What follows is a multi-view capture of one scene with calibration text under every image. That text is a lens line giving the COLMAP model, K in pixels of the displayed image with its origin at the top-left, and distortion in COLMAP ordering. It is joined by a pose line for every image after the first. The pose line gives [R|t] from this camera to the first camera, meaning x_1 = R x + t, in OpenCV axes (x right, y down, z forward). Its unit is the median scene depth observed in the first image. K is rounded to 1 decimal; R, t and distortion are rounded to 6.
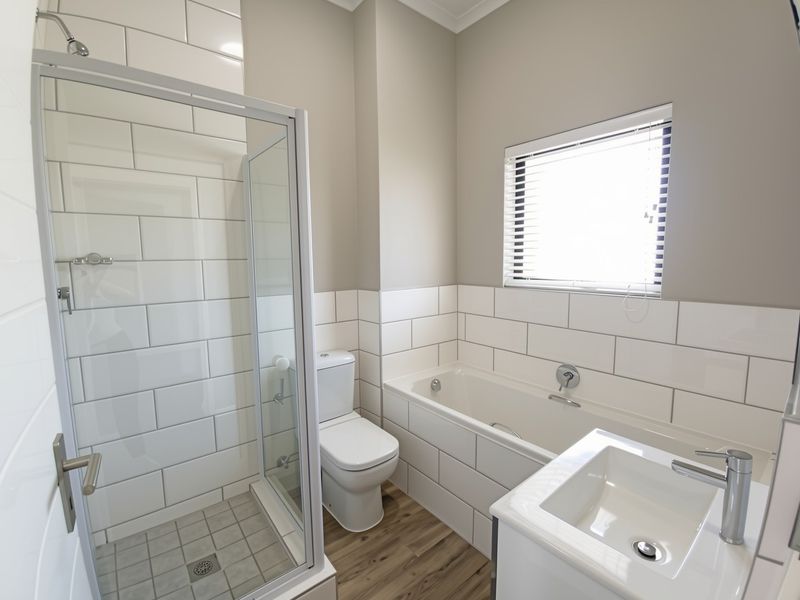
lens RADIAL K [[356.3, 0, 385.8], [0, 356.3, 299.1], [0, 0, 1]] dist [-0.001329, -0.000120]
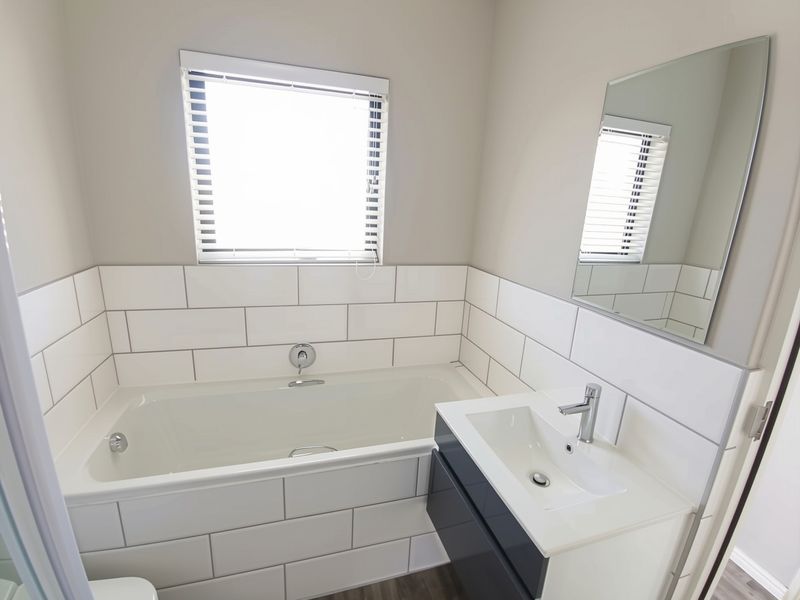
lens RADIAL K [[356.3, 0, 385.8], [0, 356.3, 299.1], [0, 0, 1]] dist [-0.001329, -0.000120]
pose [[0.382642, -0.205623, 0.900724, -0.186137], [0.068961, 0.978556, 0.194096, -0.081854], [-0.921319, -0.012155, 0.388616, 0.397230]]
